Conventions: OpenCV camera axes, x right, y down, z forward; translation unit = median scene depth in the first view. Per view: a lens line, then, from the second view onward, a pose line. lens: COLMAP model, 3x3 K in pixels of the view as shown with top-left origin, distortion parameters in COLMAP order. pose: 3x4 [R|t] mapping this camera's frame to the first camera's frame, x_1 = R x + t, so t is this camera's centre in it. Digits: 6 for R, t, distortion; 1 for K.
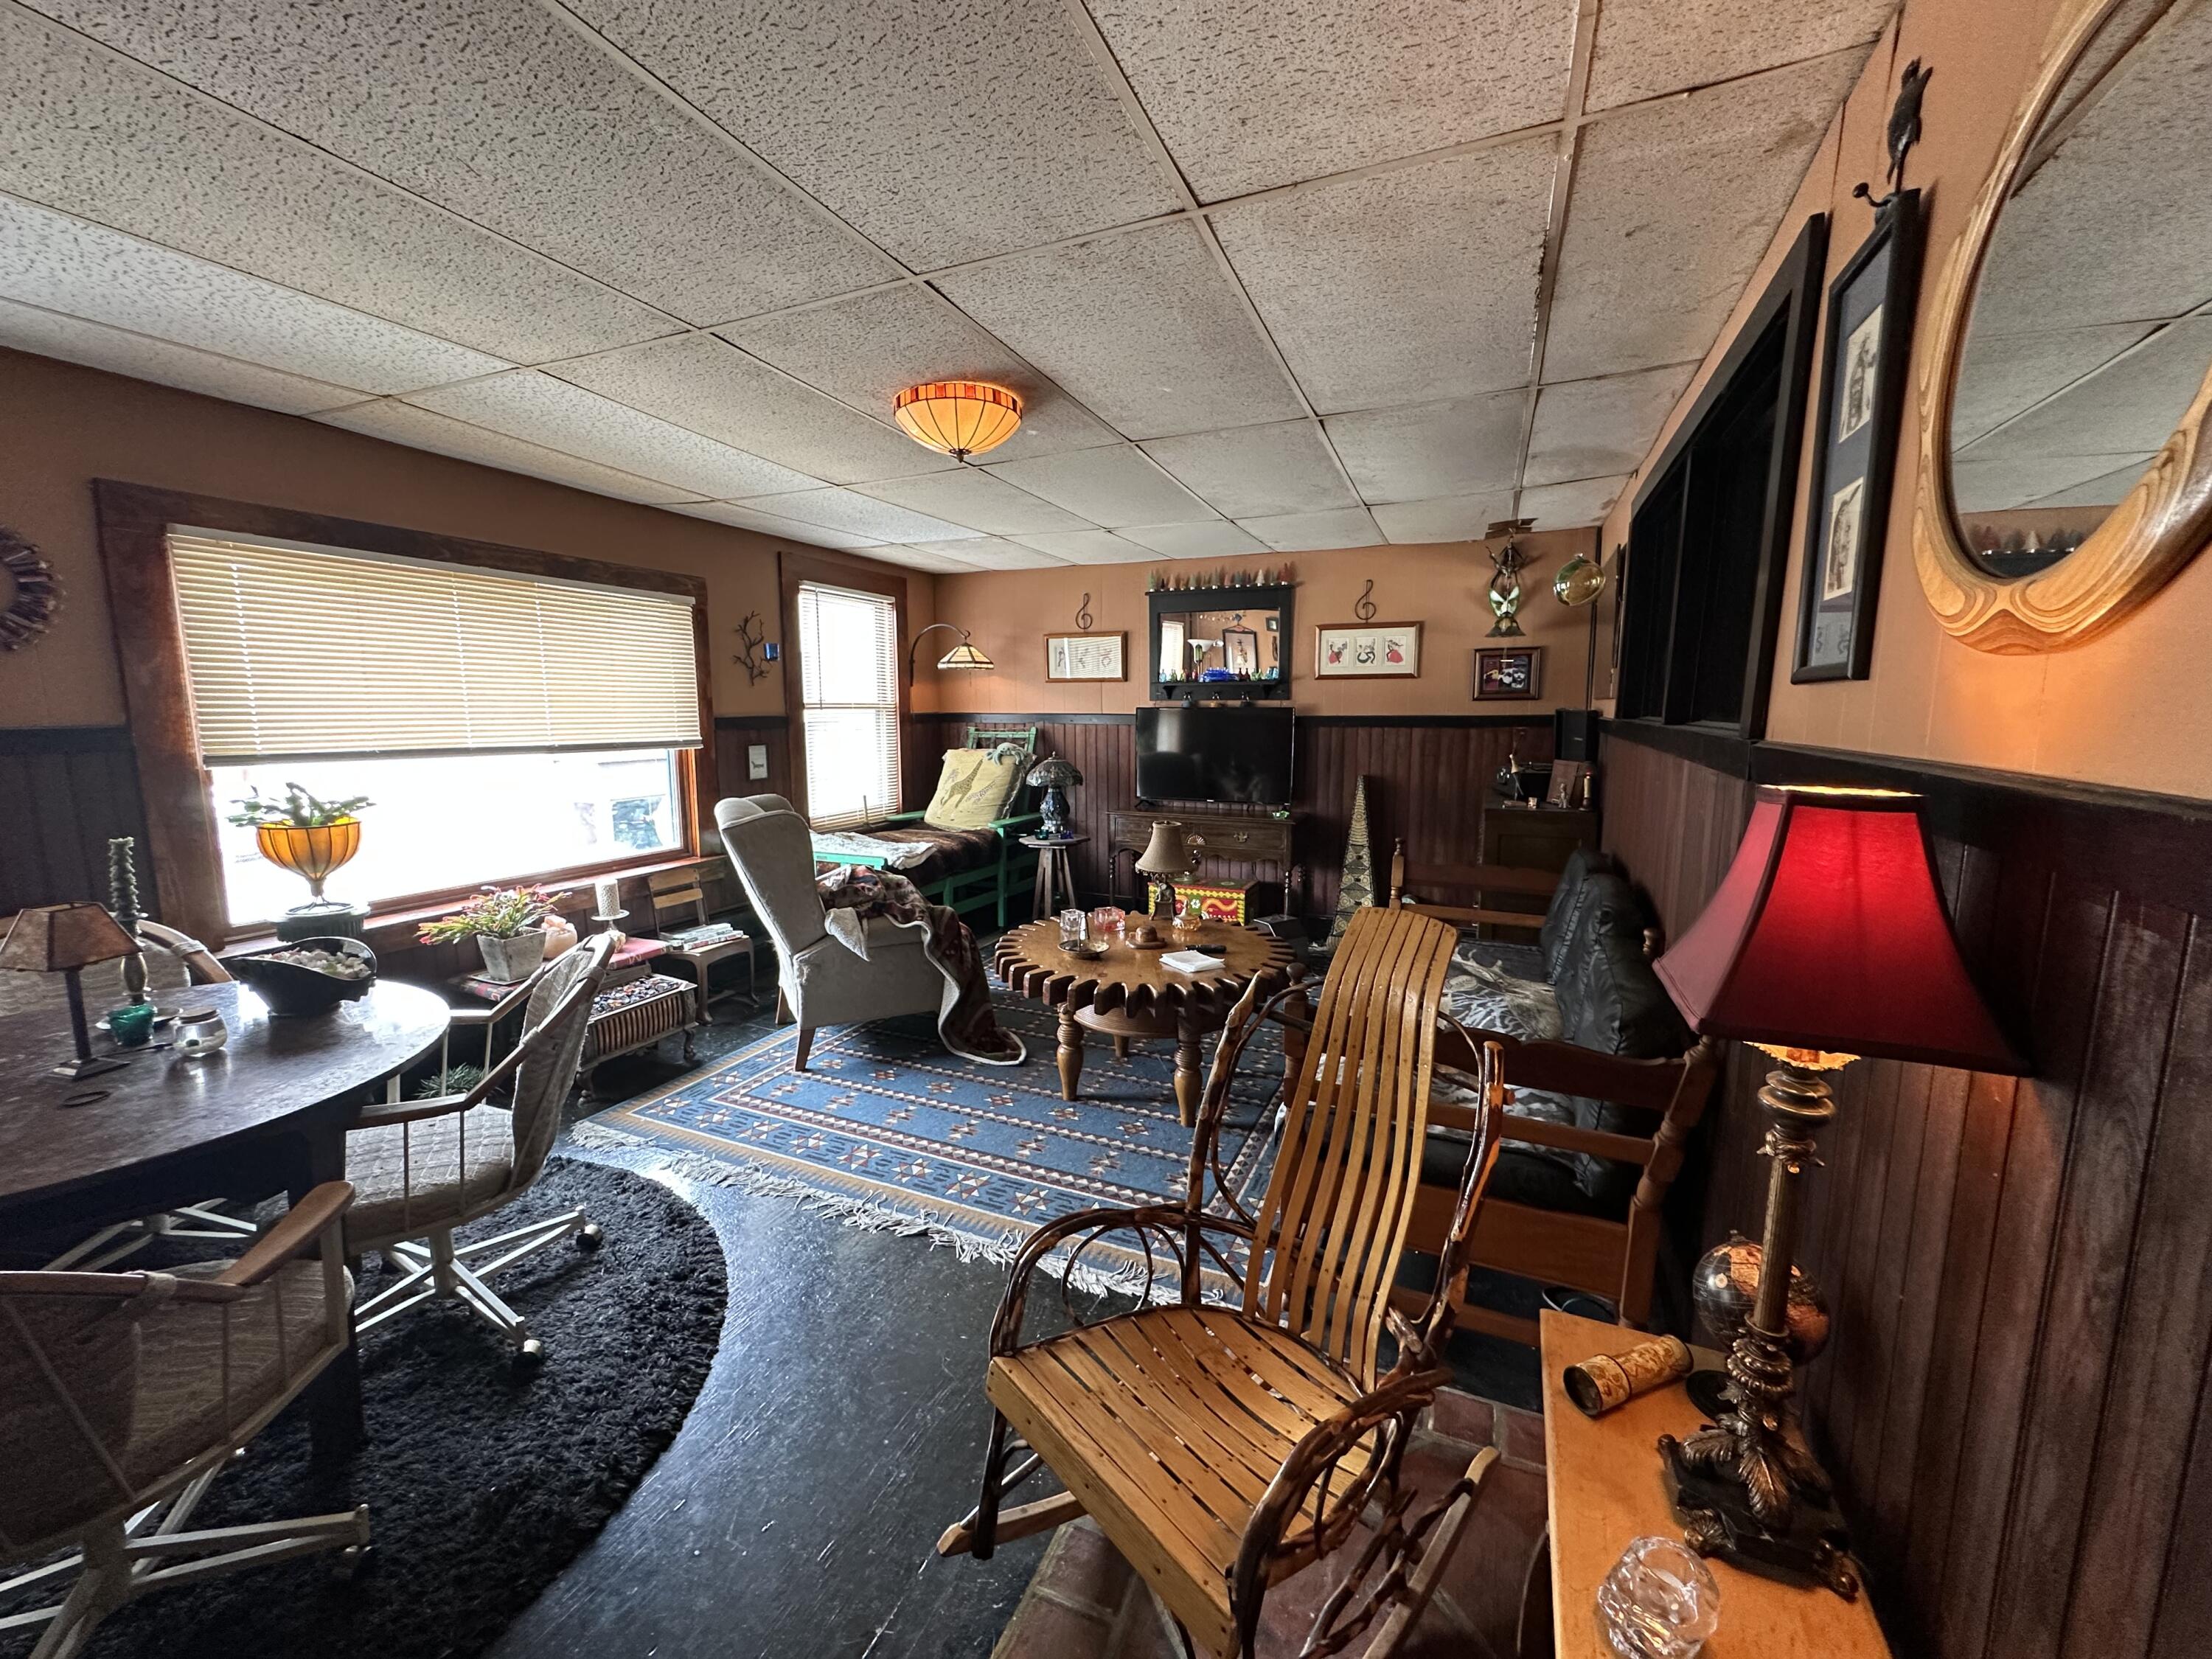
lens RADIAL K [[881.9, 0, 1106.0], [0, 881.9, 825.4], [0, 0, 1]] dist [-0.006186, 0.000875]
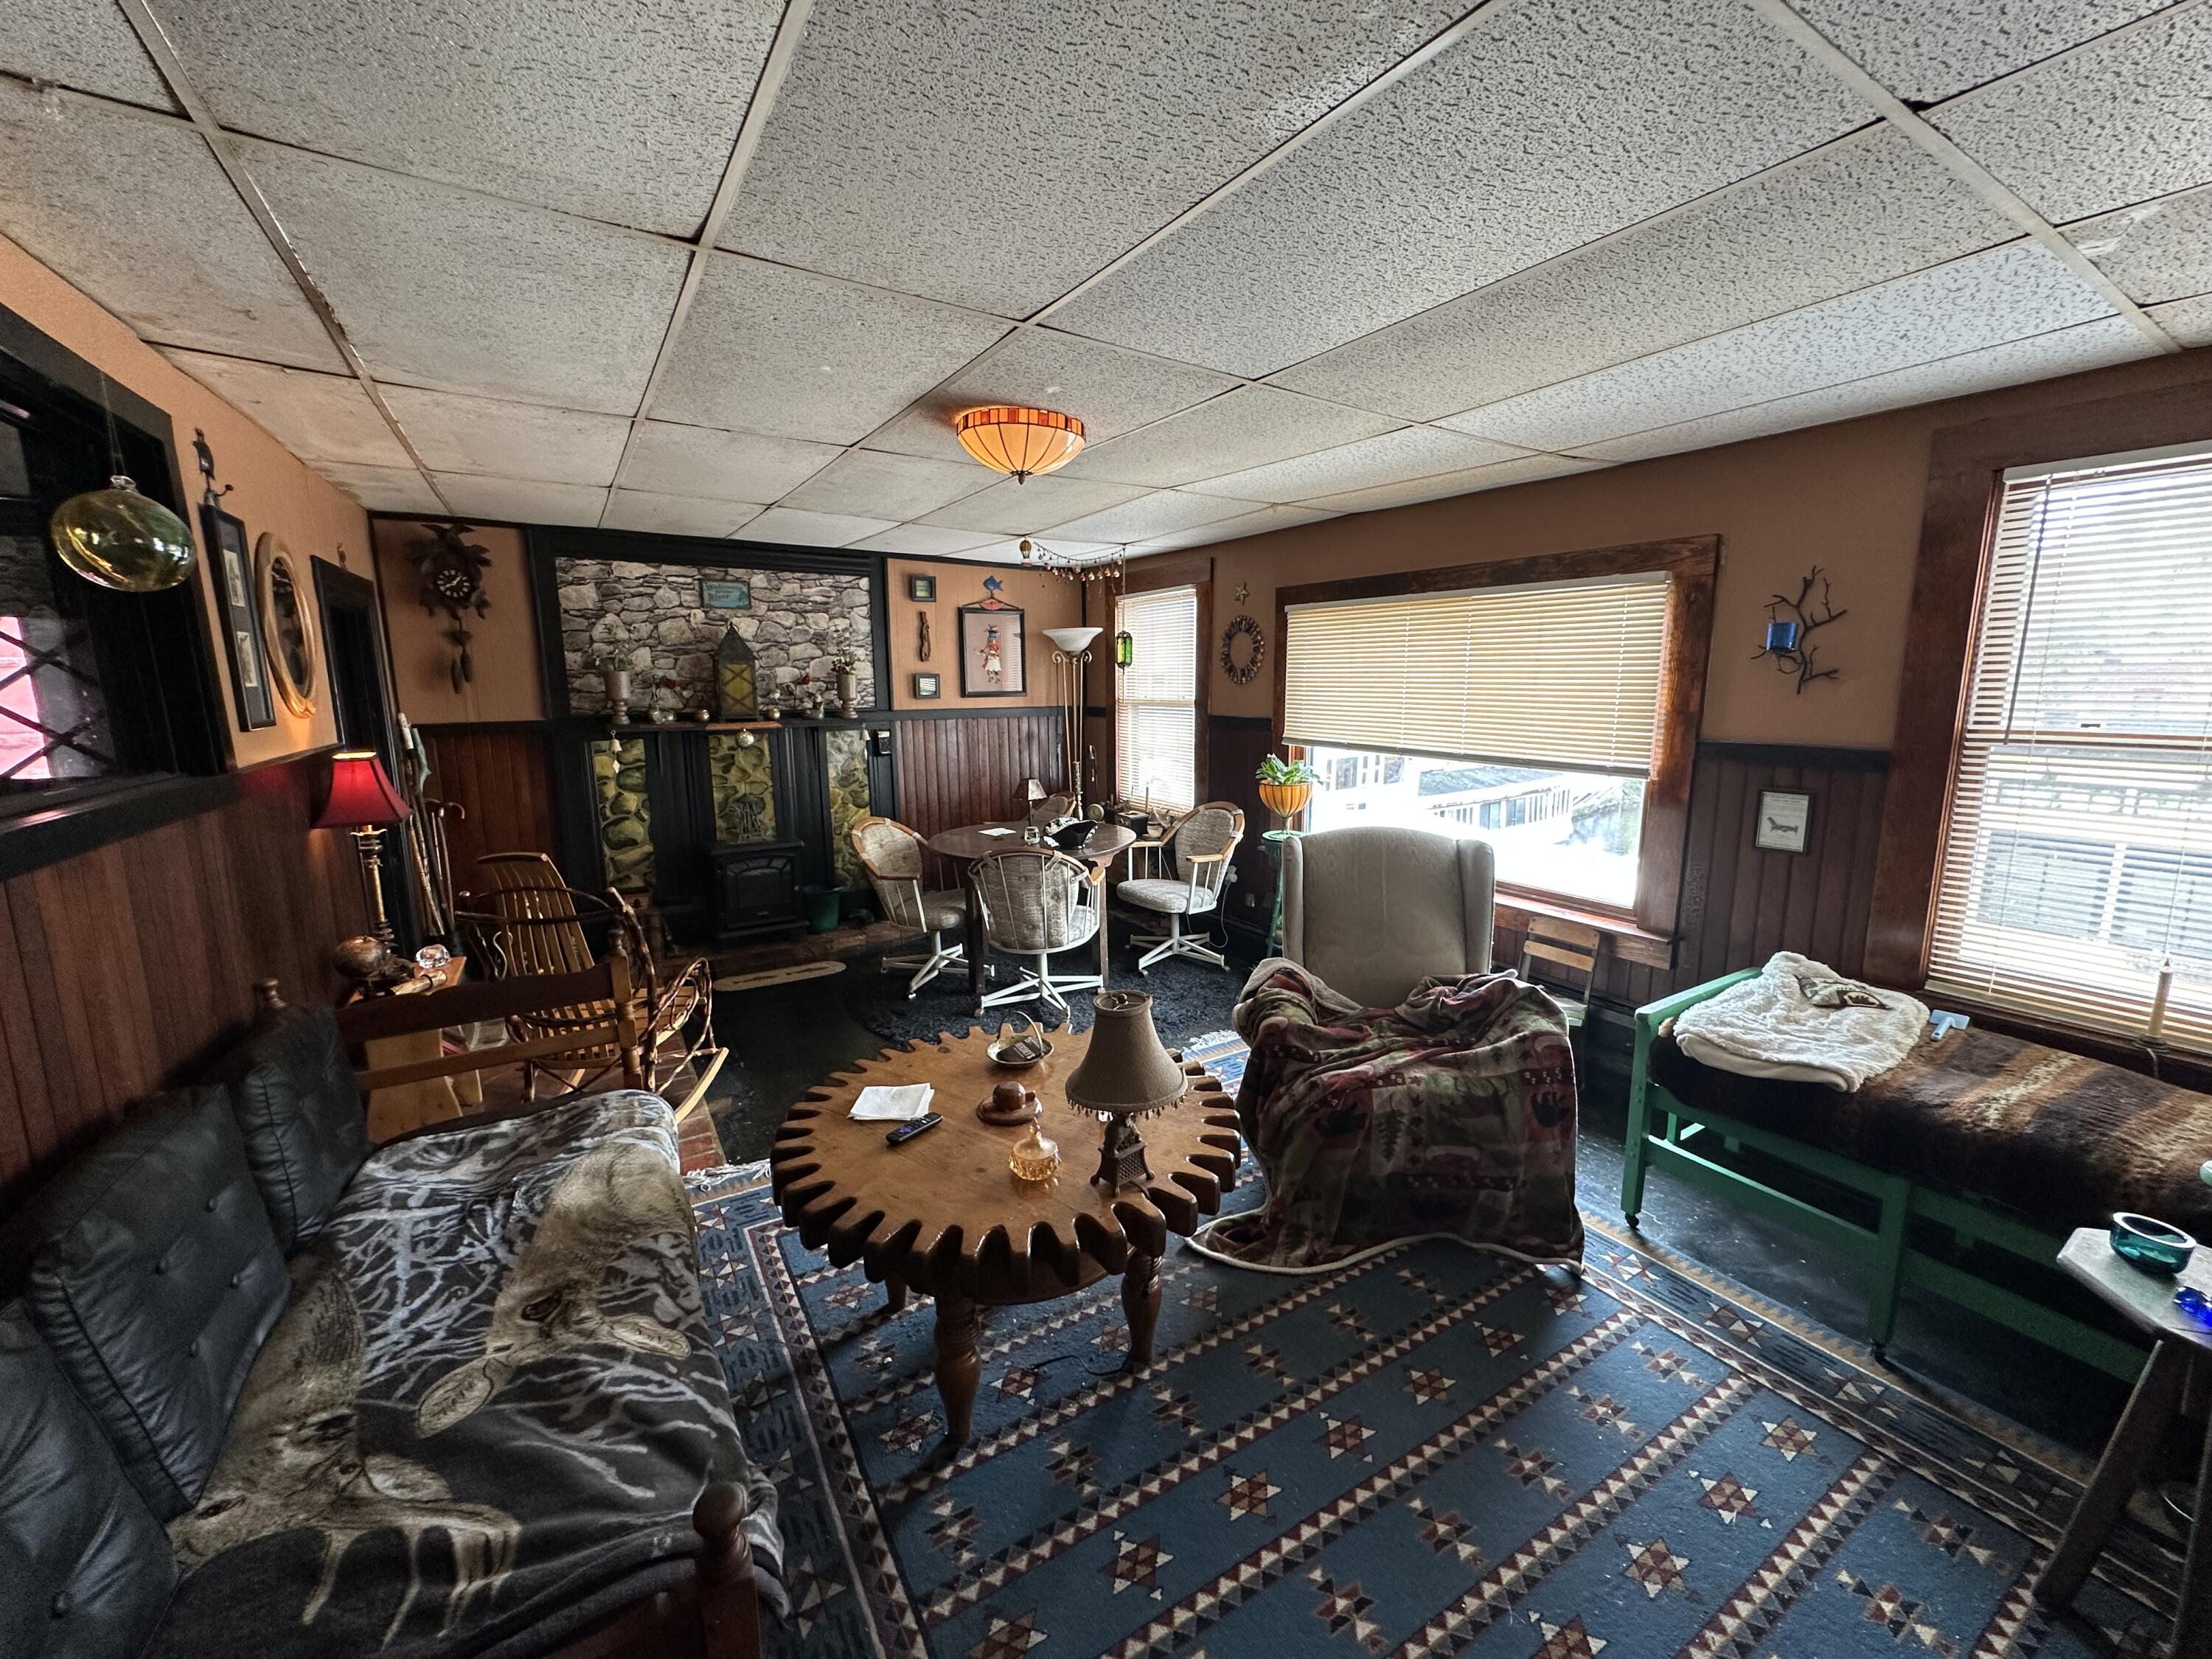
lens RADIAL K [[881.9, 0, 1104.7], [0, 881.9, 826.1], [0, 0, 1]] dist [-0.006186, 0.000875]
pose [[-0.573019, 0.138633, -0.807732, 0.539112], [-0.106535, 0.964626, 0.241138, -0.250659], [0.812588, 0.224228, -0.537979, 1.451881]]
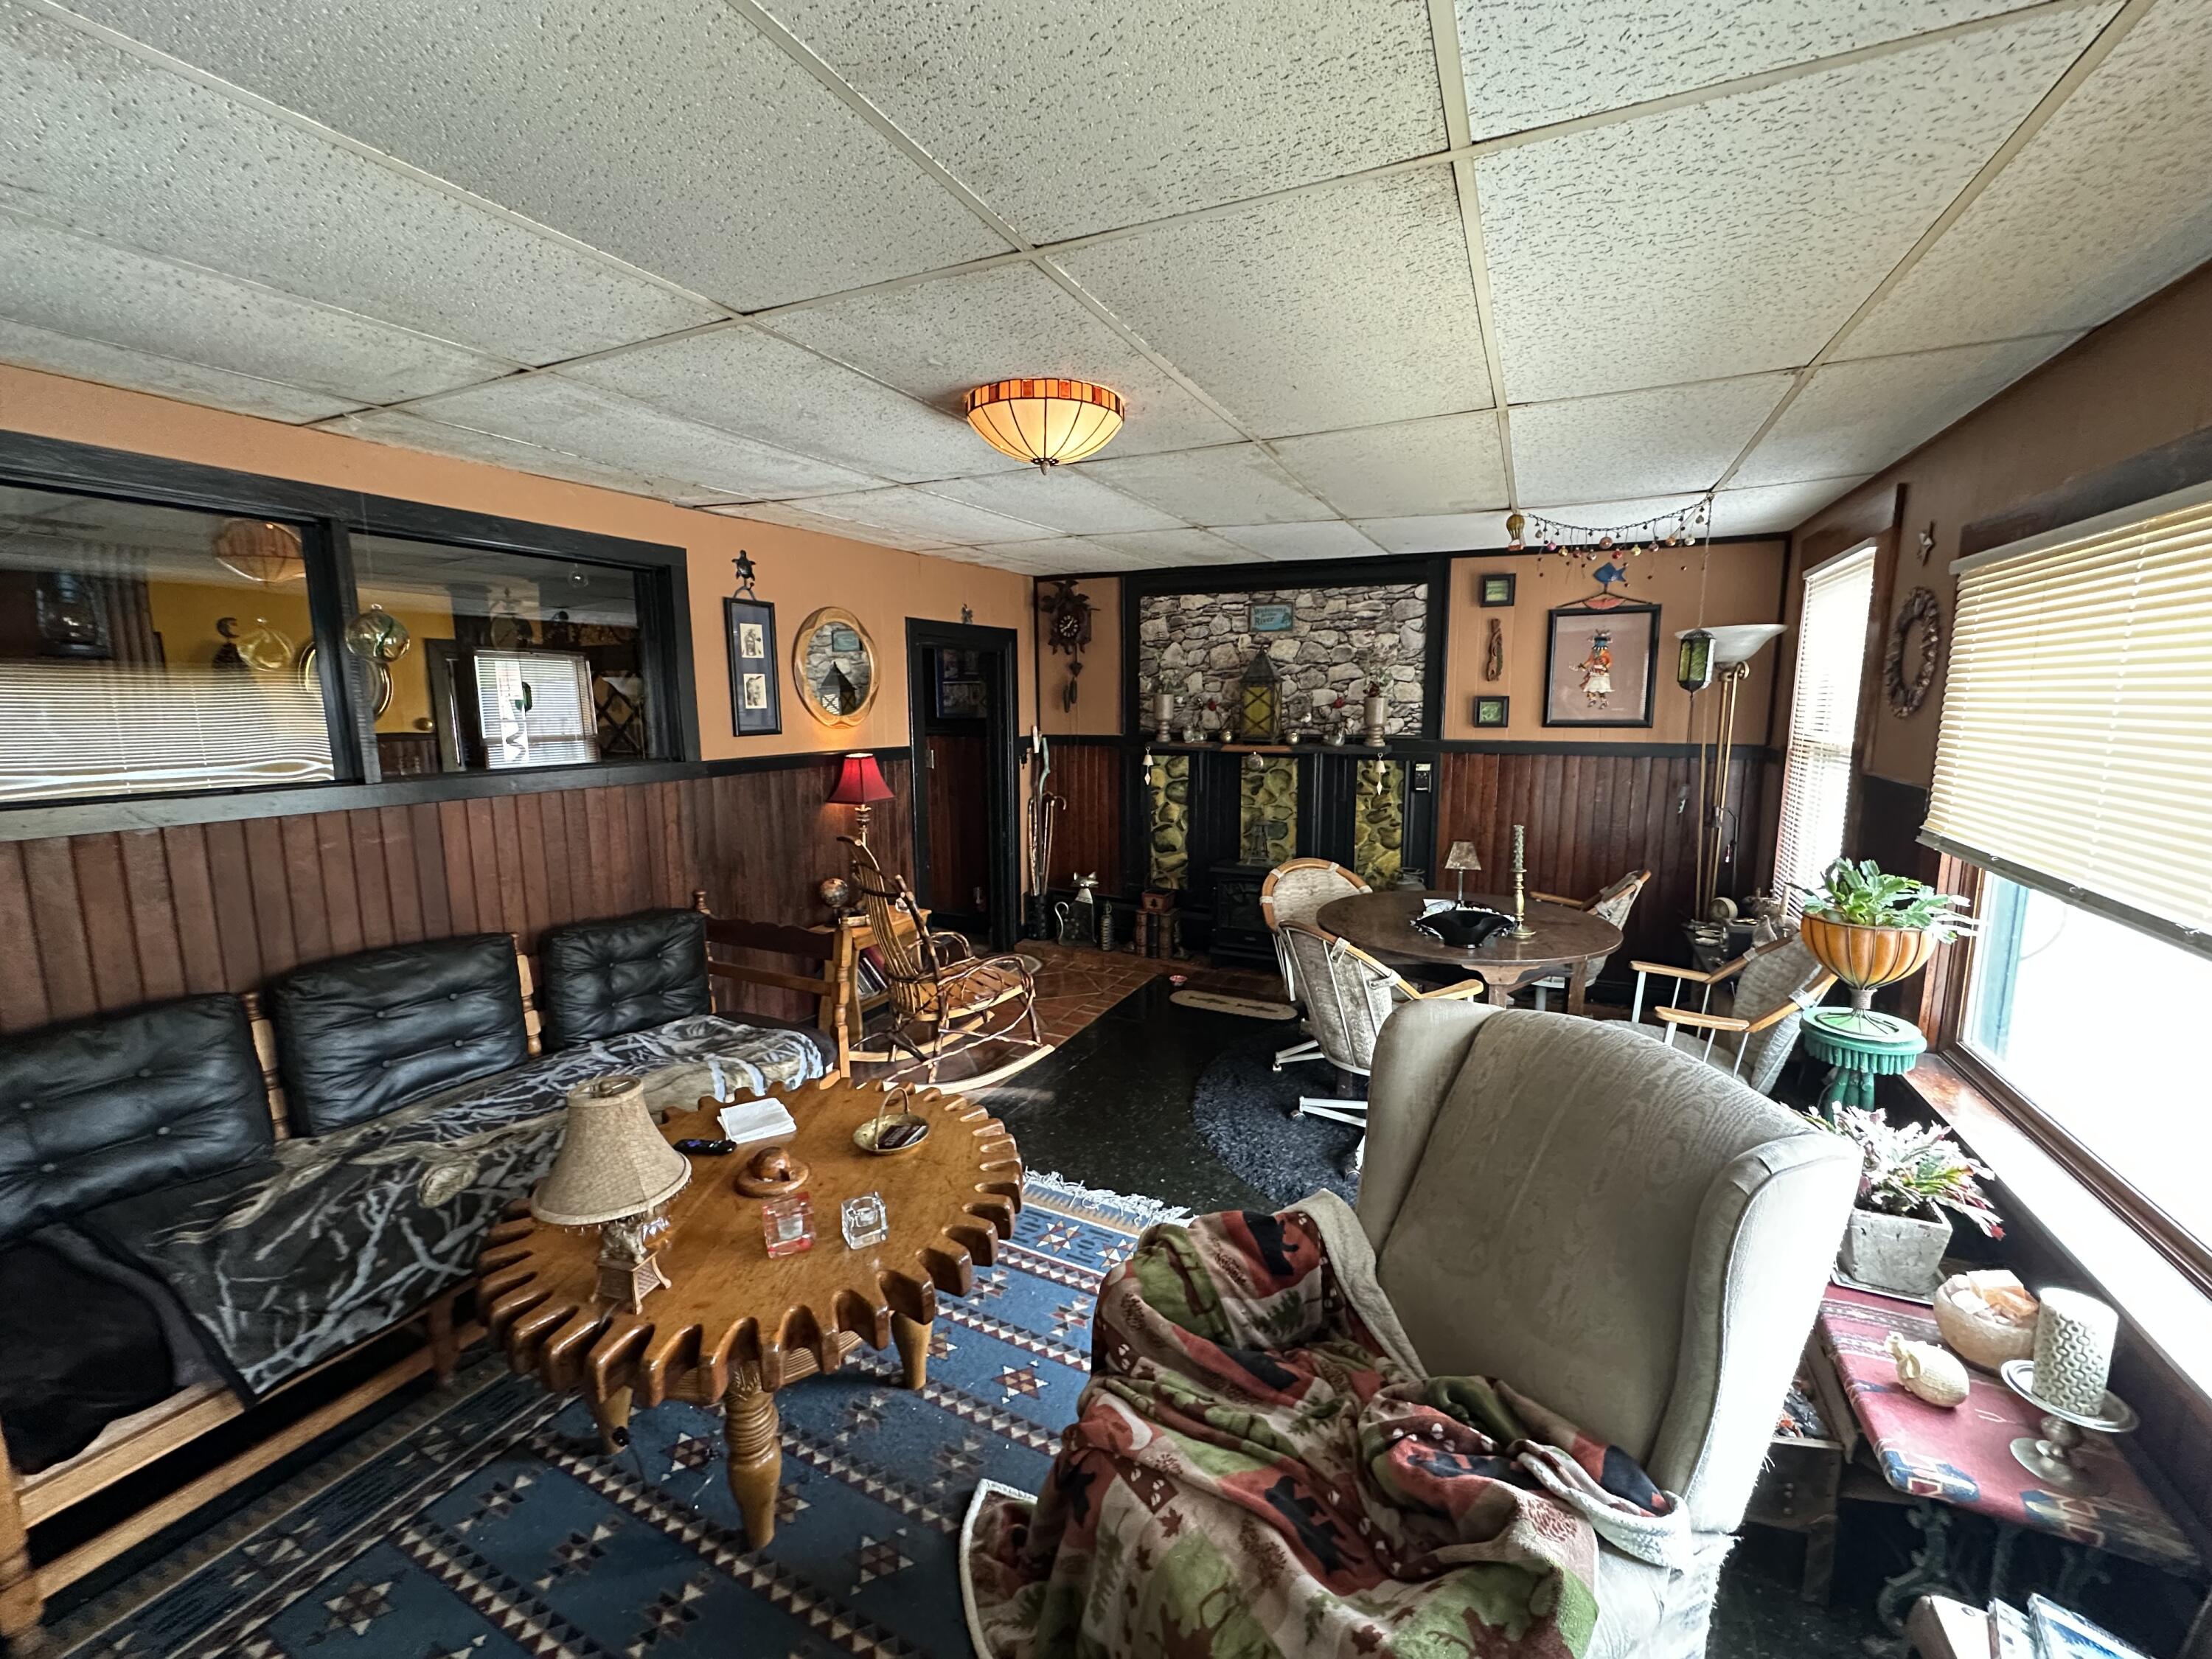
lens RADIAL K [[881.9, 0, 1105.8], [0, 881.9, 826.9], [0, 0, 1]] dist [-0.006186, 0.000875]
pose [[-0.998782, -0.004714, 0.049116, -0.224602], [0.009130, 0.960581, 0.277850, -0.280639], [-0.048490, 0.277959, -0.959368, 1.599456]]
